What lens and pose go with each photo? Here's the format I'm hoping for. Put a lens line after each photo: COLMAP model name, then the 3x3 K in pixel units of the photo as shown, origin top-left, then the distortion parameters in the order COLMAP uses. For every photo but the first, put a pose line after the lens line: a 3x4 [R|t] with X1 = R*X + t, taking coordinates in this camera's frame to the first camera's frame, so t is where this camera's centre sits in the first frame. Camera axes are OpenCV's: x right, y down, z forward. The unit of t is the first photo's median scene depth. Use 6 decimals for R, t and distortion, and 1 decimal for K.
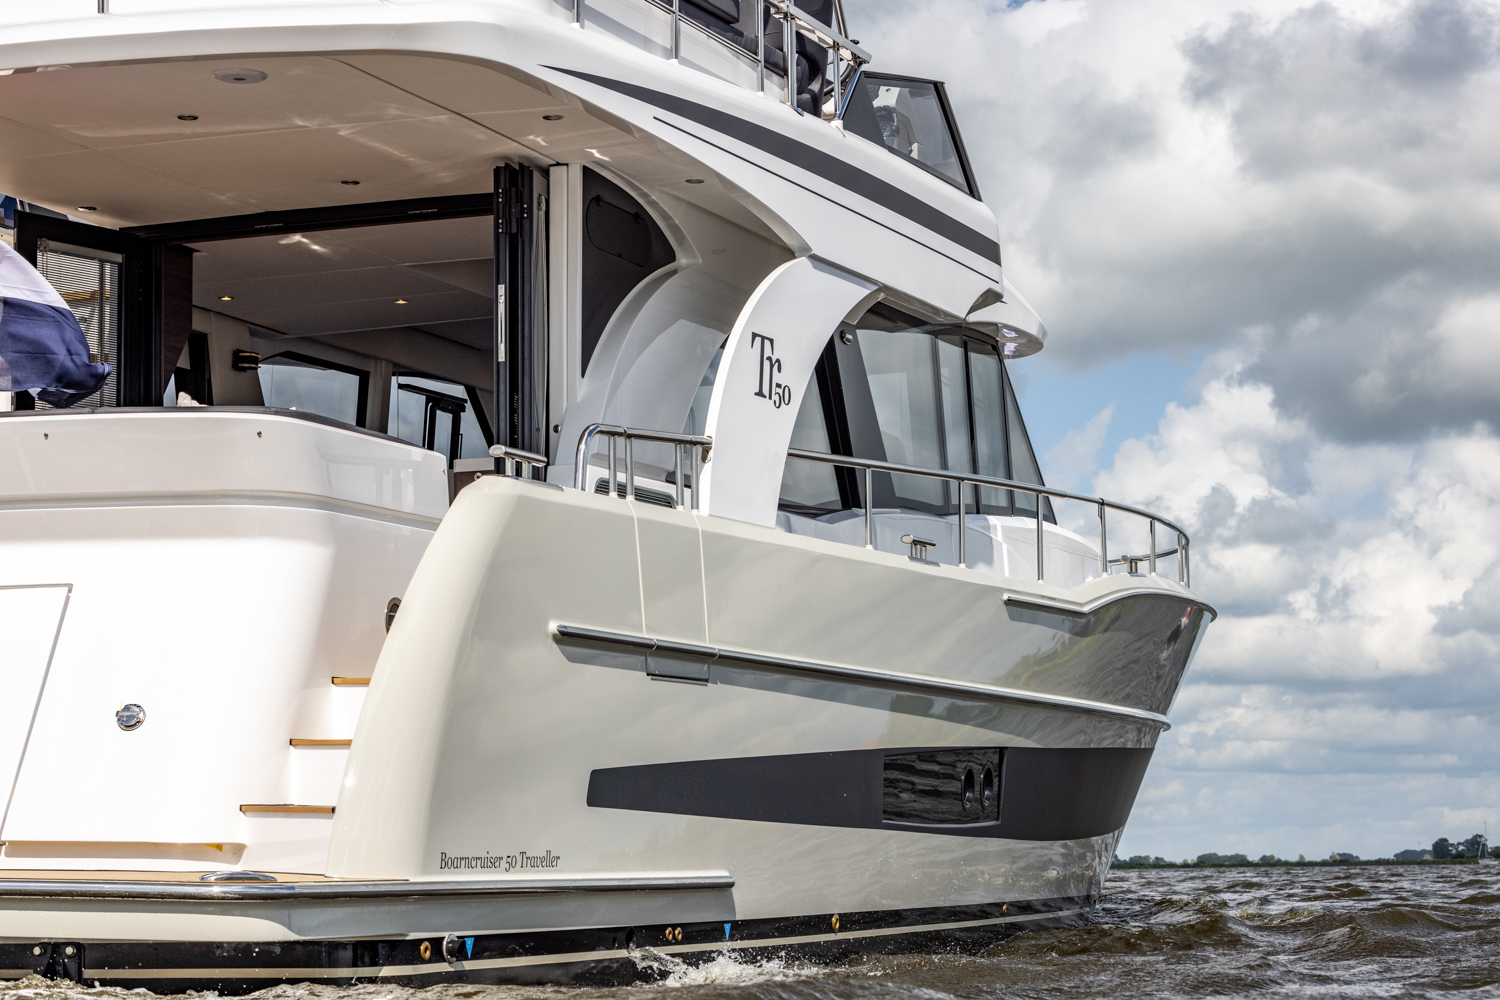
lens RADIAL K [[3418.6, 0, 750.0], [0, 3418.6, 500.0], [0, 0, 1]] dist [0.564745, -9.515090]
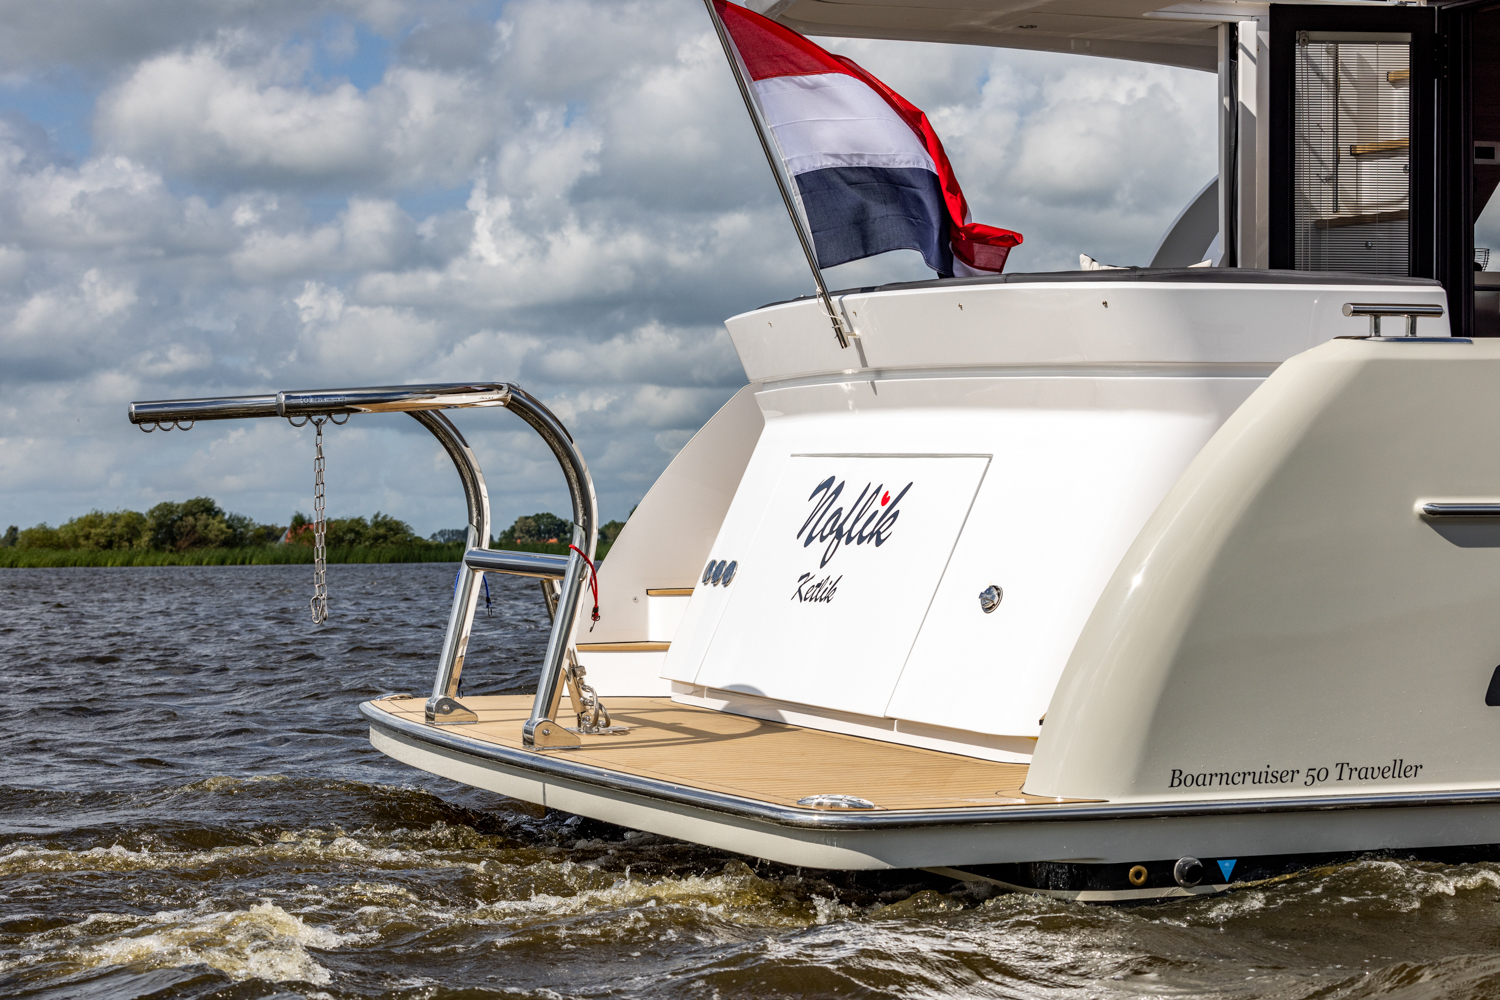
lens RADIAL K [[3418.6, 0, 750.0], [0, 3418.6, 500.0], [0, 0, 1]] dist [0.564745, -9.515090]
pose [[0.678694, 0.023463, -0.734046, 0.494045], [0.074462, 0.992141, 0.100561, -0.069028], [0.730637, -0.122909, 0.671613, 0.290251]]
